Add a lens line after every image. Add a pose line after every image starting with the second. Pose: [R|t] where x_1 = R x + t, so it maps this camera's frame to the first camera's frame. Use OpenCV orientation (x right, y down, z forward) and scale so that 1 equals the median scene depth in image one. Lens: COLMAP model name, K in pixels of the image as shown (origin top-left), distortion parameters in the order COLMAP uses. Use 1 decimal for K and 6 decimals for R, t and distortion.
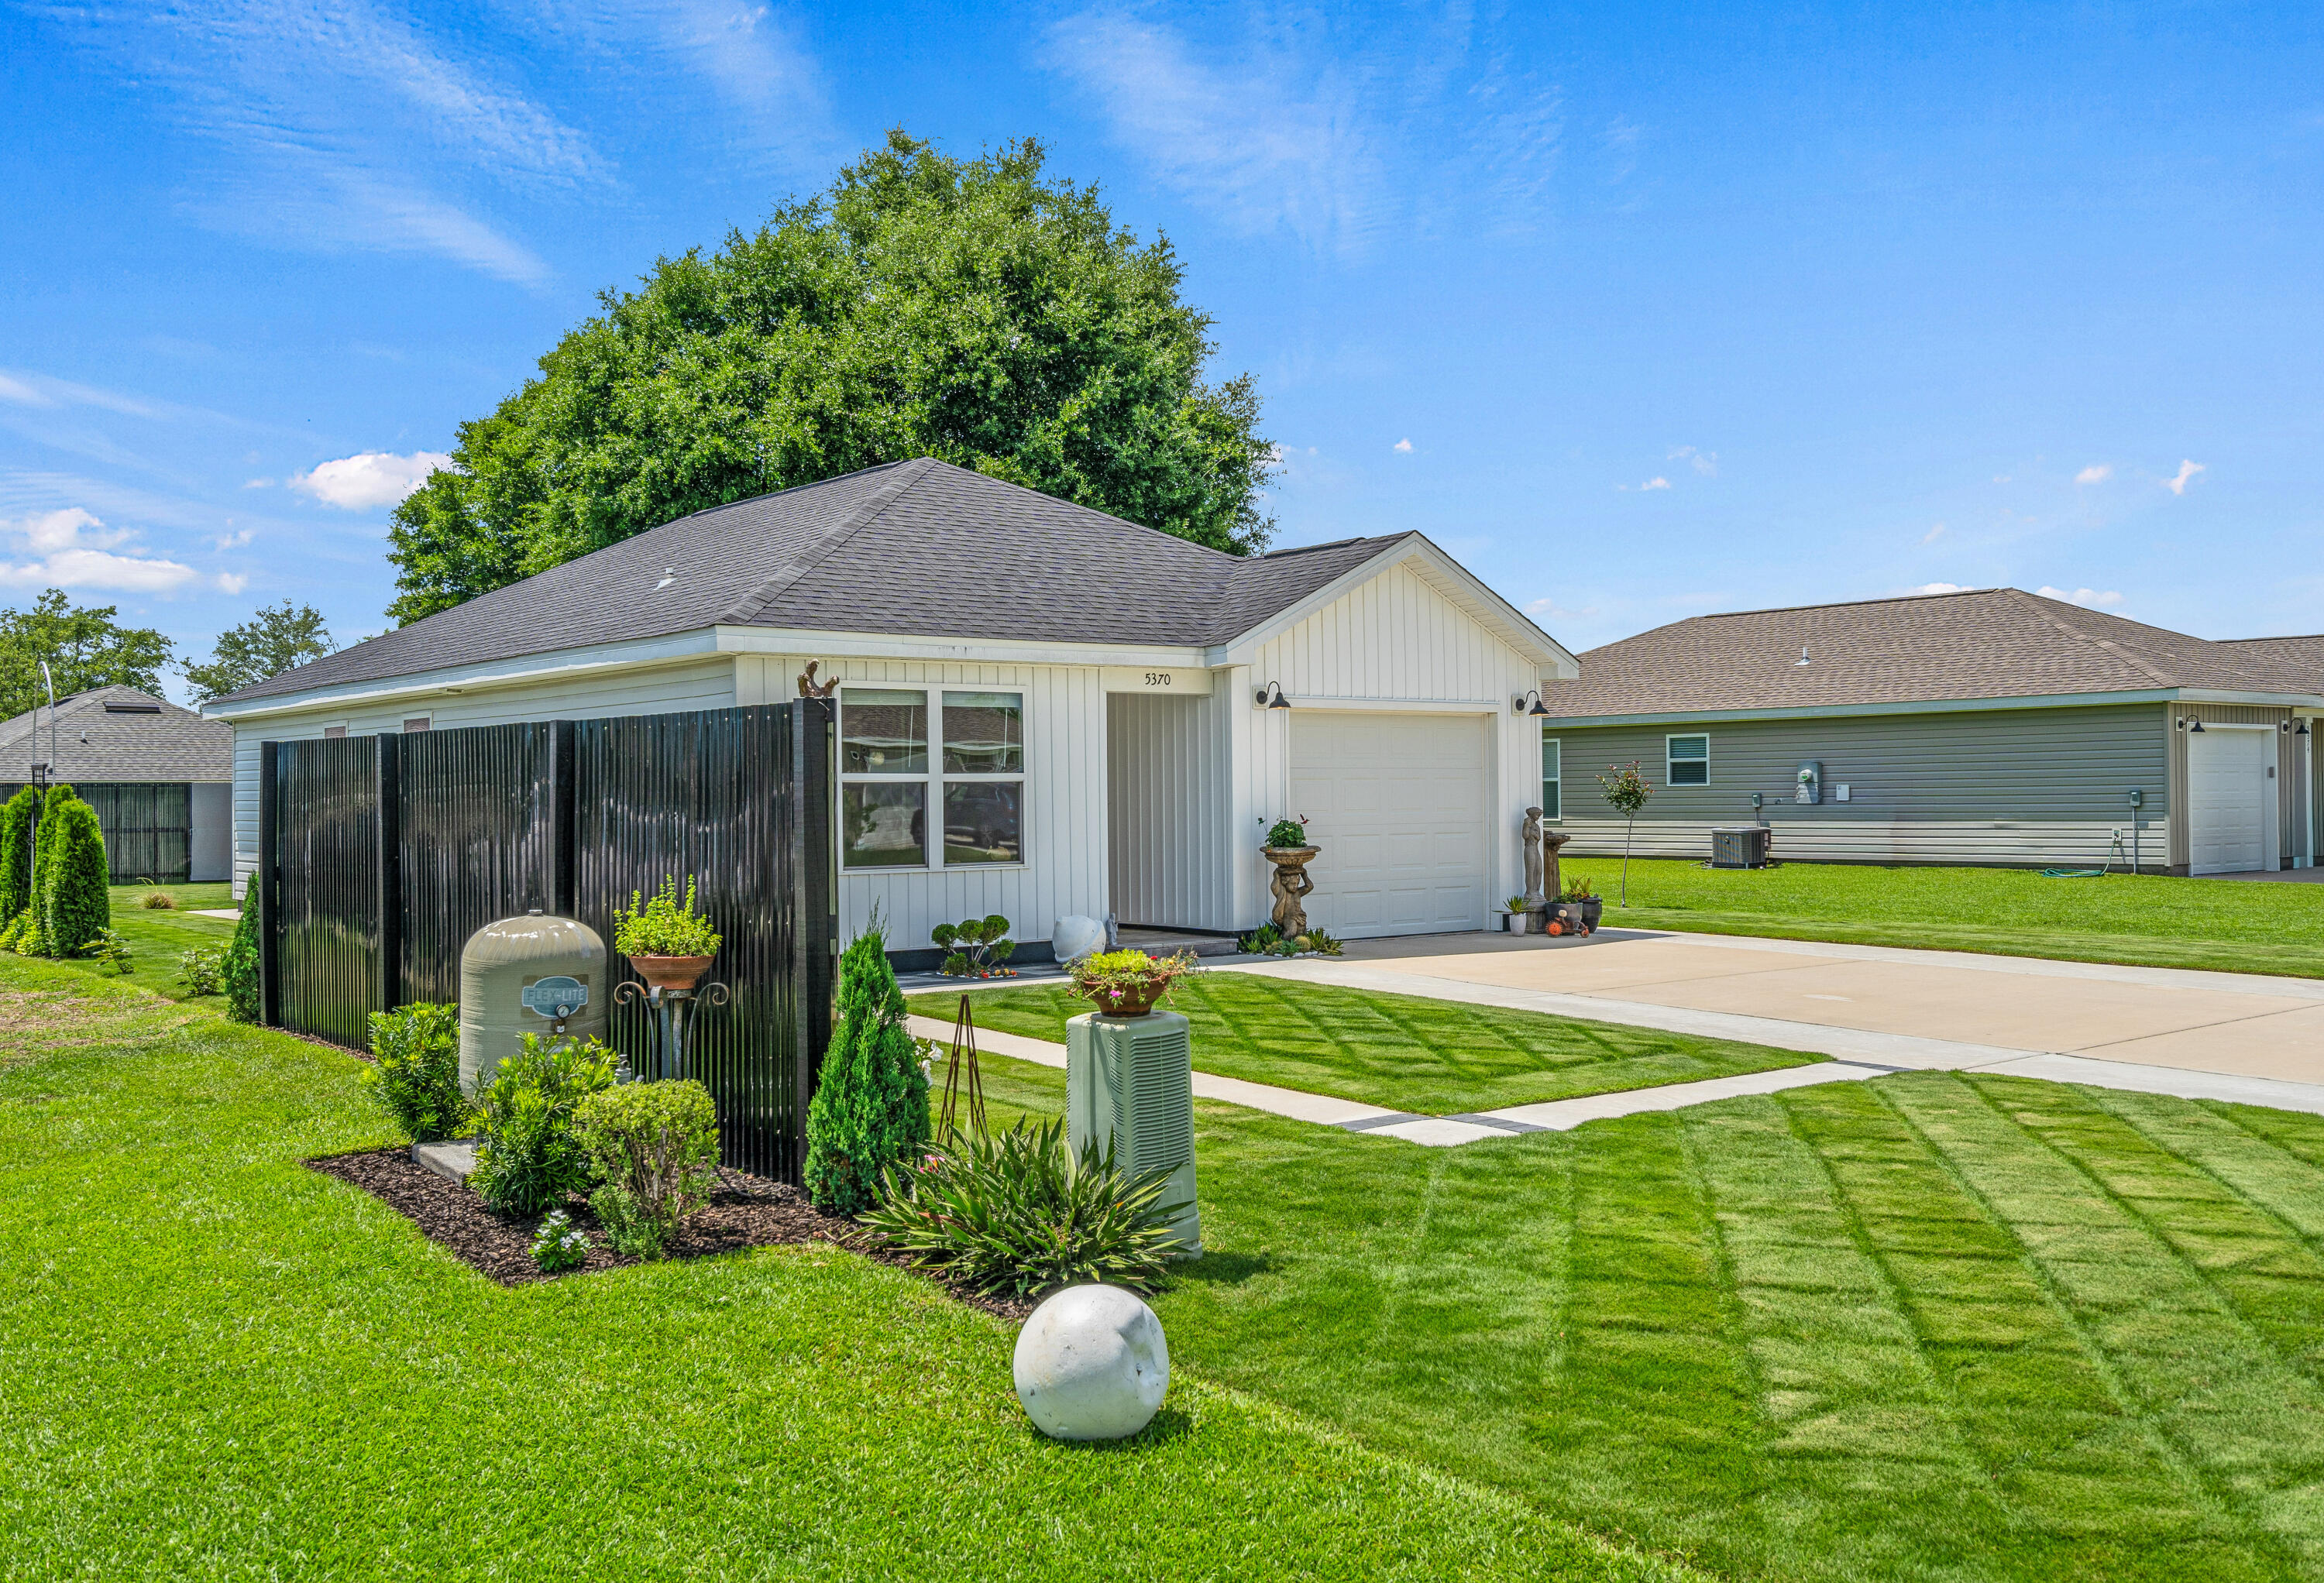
lens RADIAL K [[2050.2, 0, 1166.9], [0, 2050.2, 730.0], [0, 0, 1]] dist [0.001909, 0.000636]
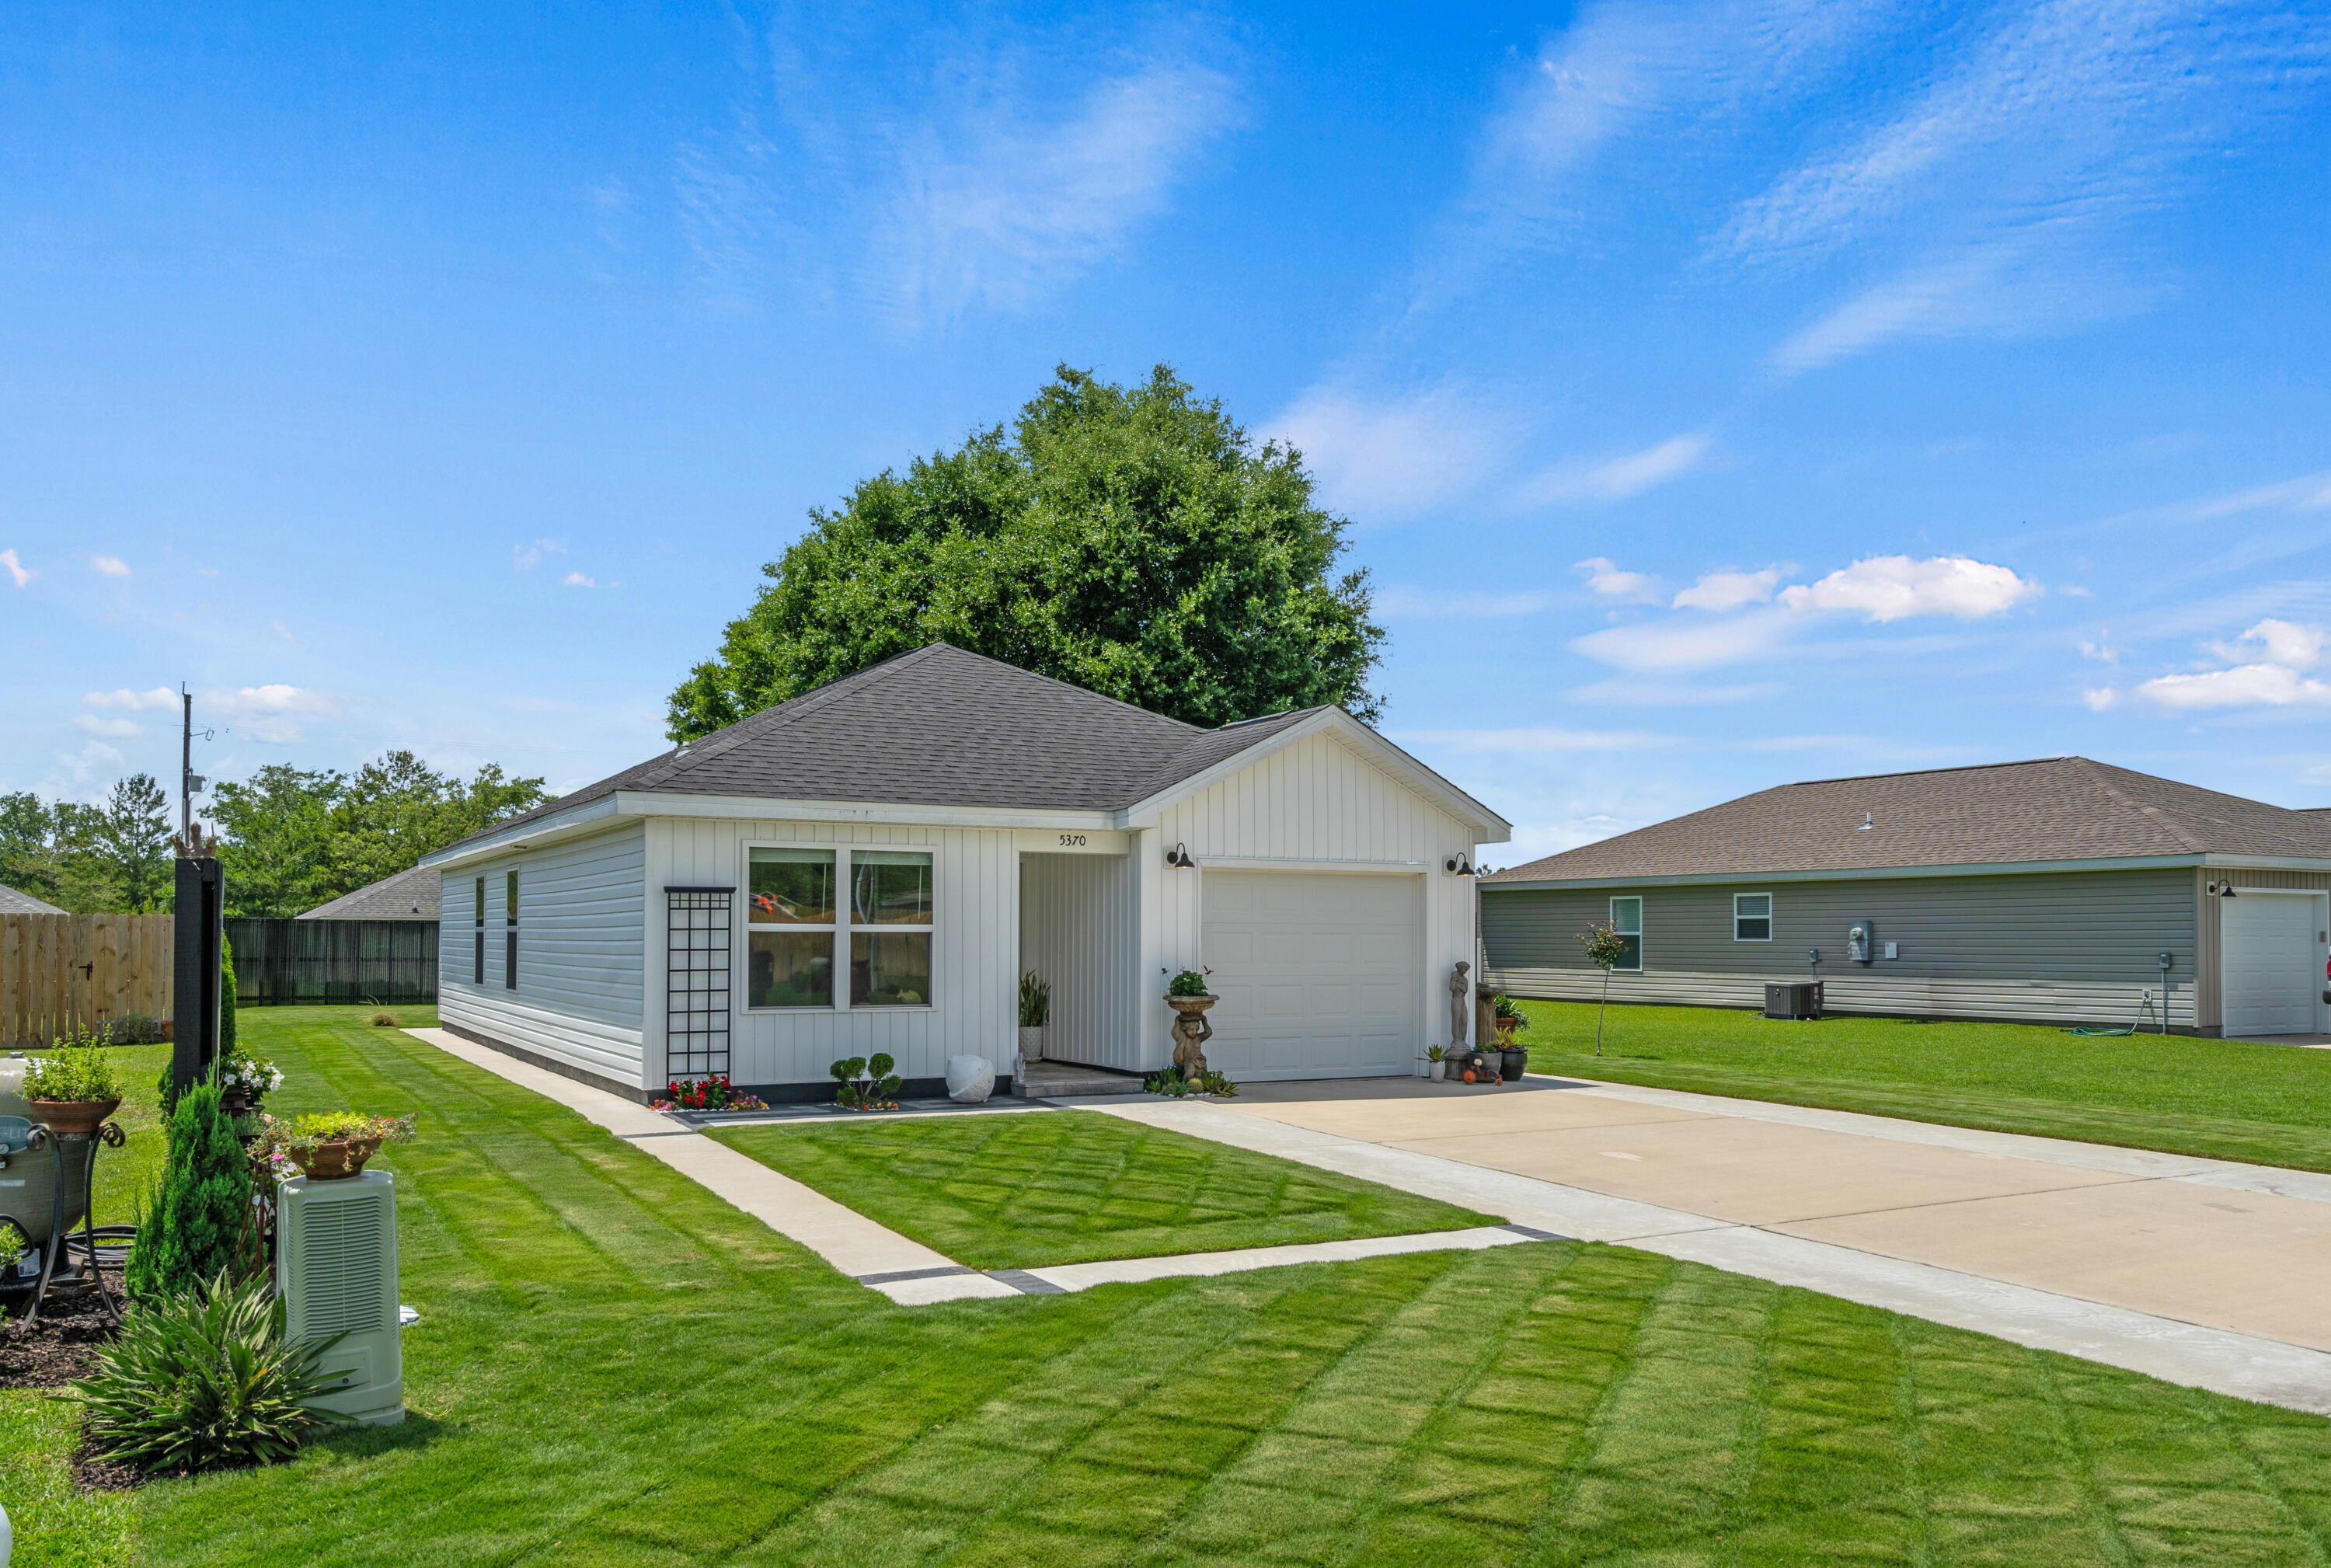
lens RADIAL K [[1757.4, 0, 1169.4], [0, 1757.4, 863.7], [0, 0, 1]] dist [0.010210, -0.008942]
pose [[0.986914, 0.007191, -0.161086, 0.121709], [-0.008820, 0.999917, -0.009403, -0.002434], [0.161005, 0.010700, 0.986896, 0.048873]]
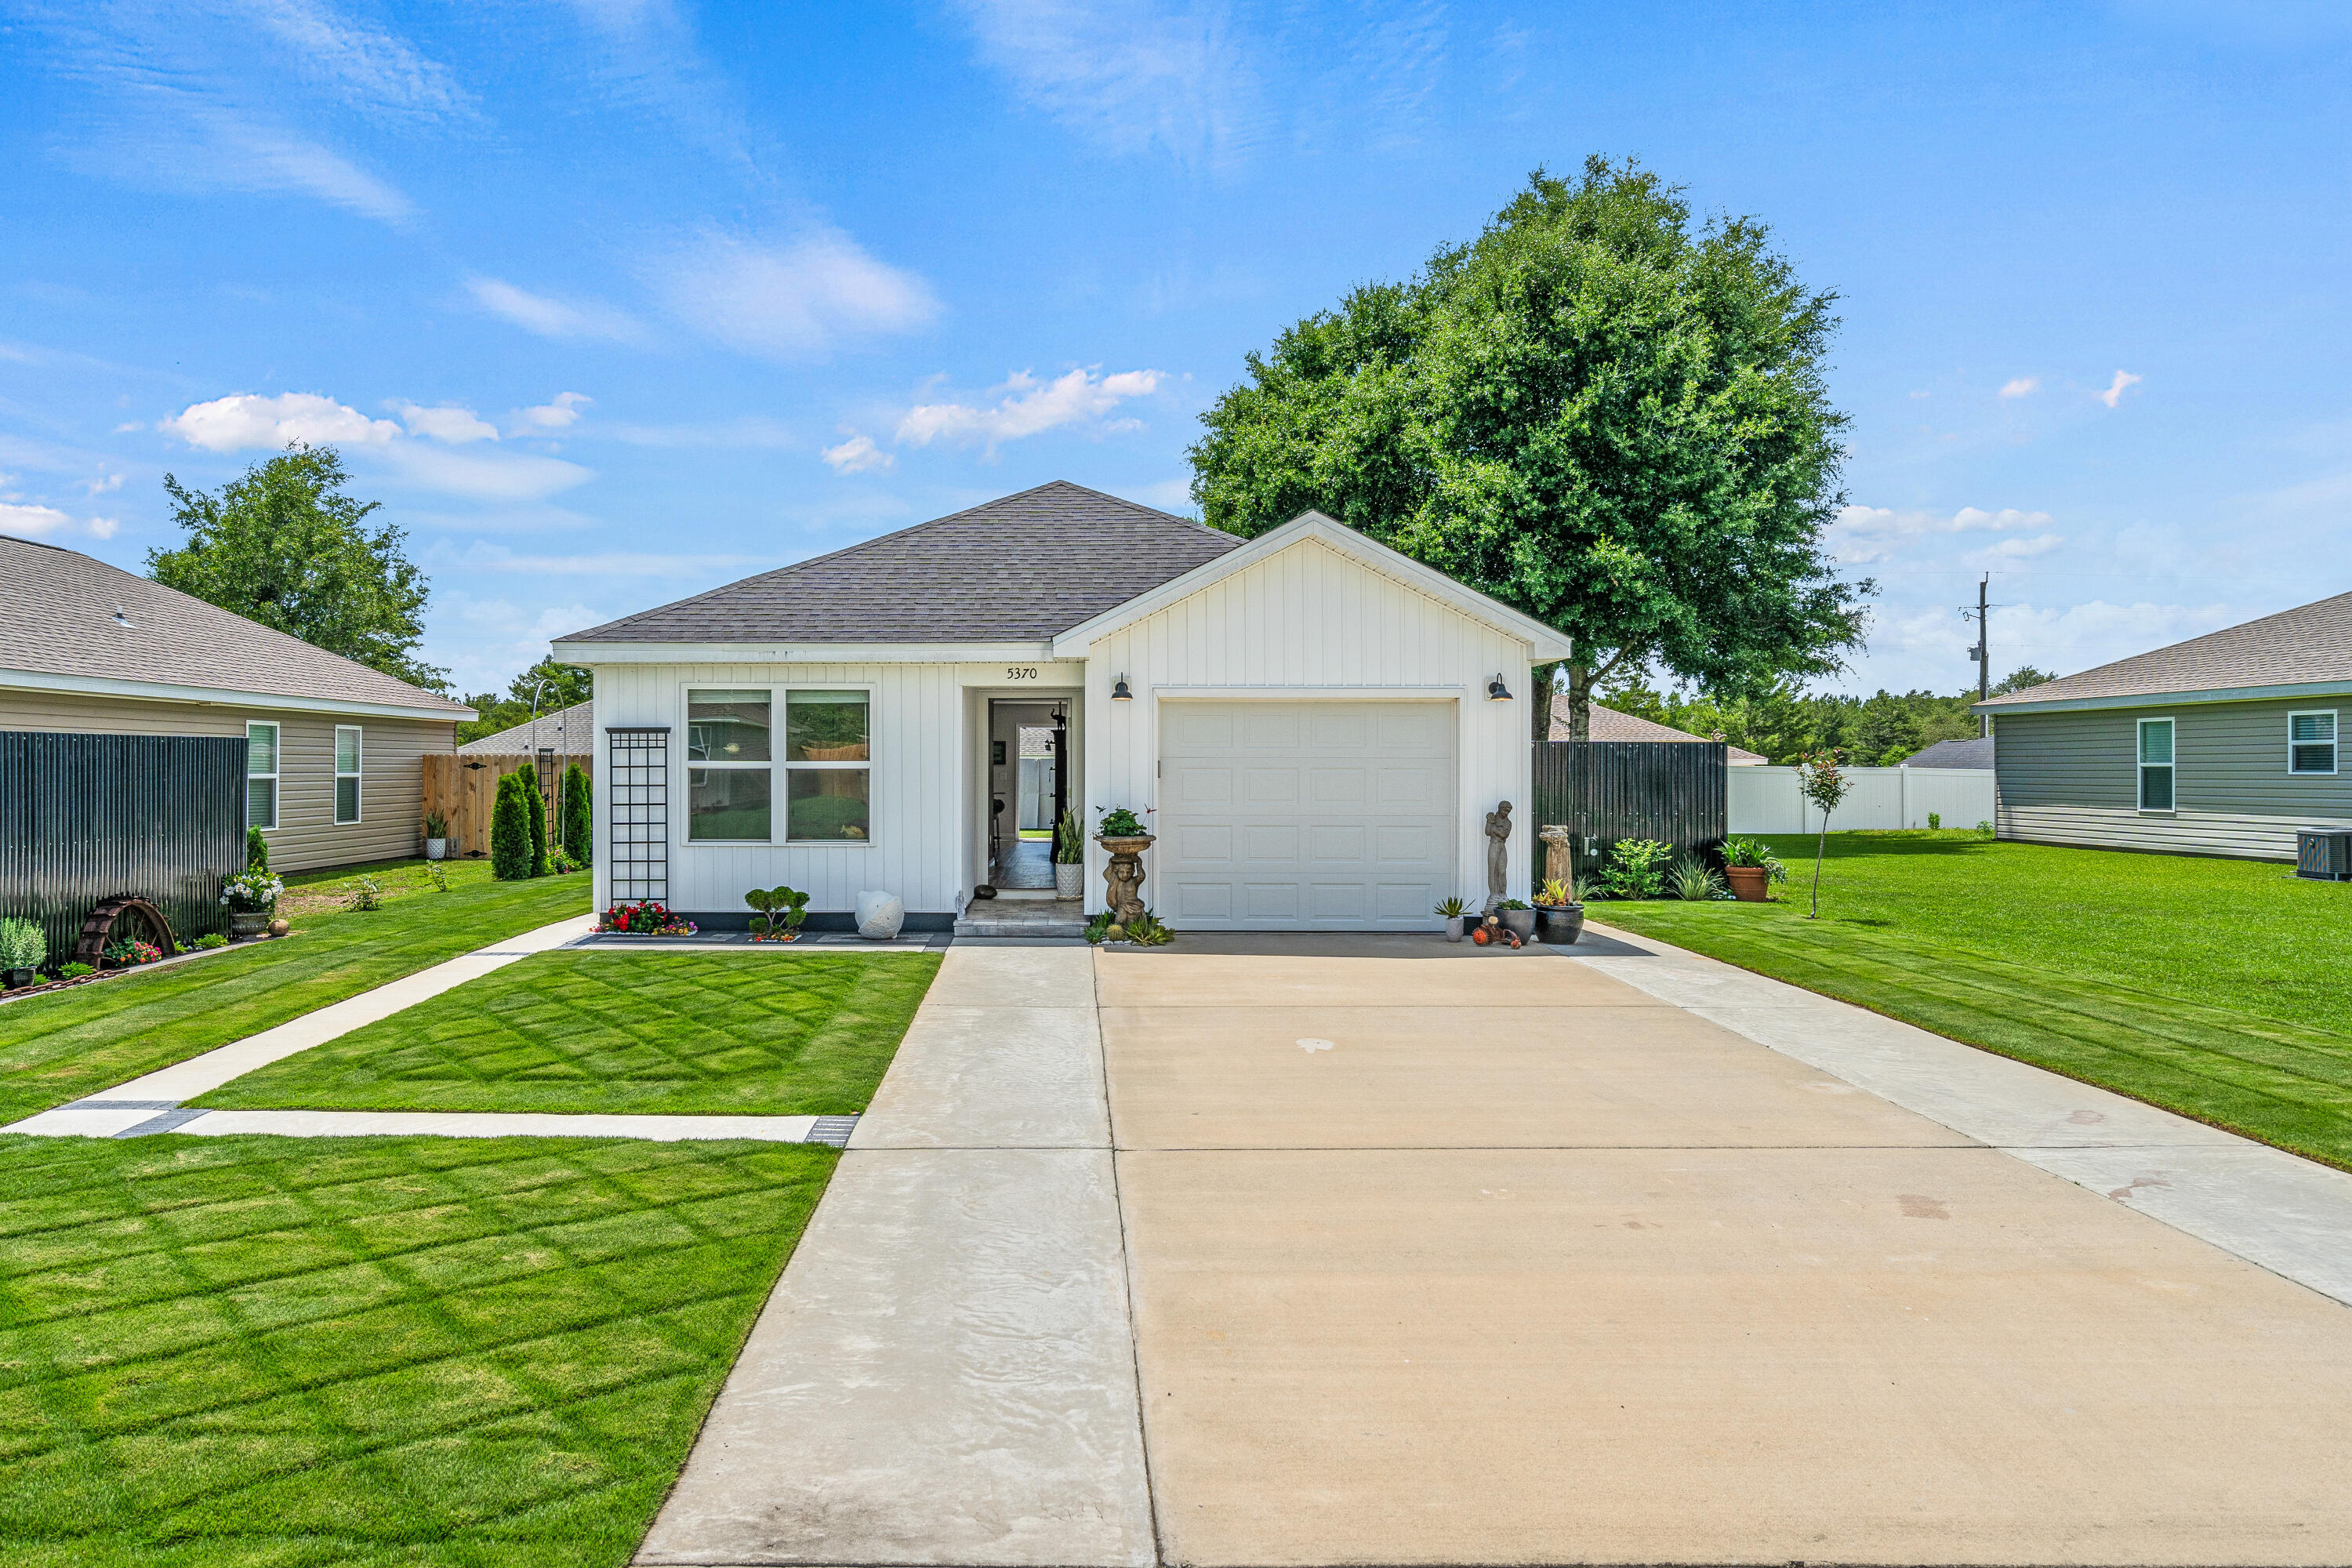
lens RADIAL K [[1633.4, 0, 1042.7], [0, 1633.4, 738.3], [0, 0, 1]] dist [0.002291, -0.000849]
pose [[0.774931, -0.000320, -0.632046, 0.331496], [0.011014, 0.999855, 0.012998, -0.001289], [0.631950, -0.017034, 0.774822, 0.213820]]
